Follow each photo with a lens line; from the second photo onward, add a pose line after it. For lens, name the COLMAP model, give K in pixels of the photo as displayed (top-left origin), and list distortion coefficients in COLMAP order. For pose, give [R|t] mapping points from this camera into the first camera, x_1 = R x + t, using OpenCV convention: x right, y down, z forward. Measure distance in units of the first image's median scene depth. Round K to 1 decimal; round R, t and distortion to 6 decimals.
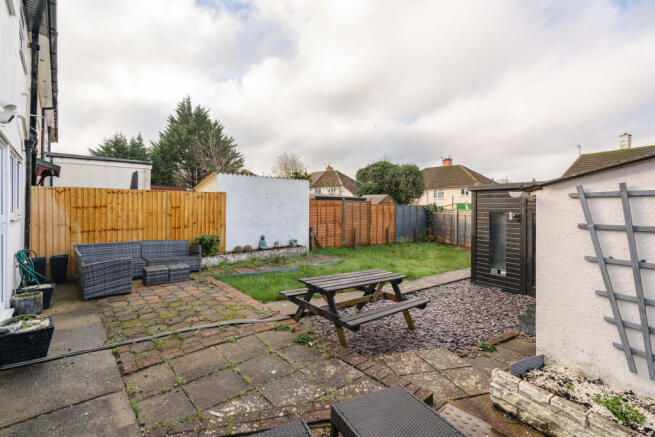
lens RADIAL K [[298.9, 0, 338.9], [0, 298.9, 210.0], [0, 0, 1]] dist [-0.005685, 0.003309]
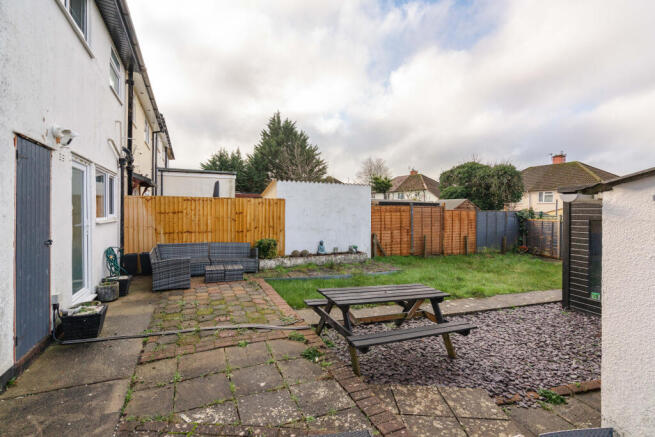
lens RADIAL K [[298.9, 0, 328.5], [0, 298.9, 217.4], [0, 0, 1]] dist [-0.005685, 0.003309]
pose [[0.952123, 0.007416, -0.305625, 0.147363], [-0.005021, 0.999950, 0.008621, -0.004557], [0.305674, -0.006674, 0.952113, 0.078037]]
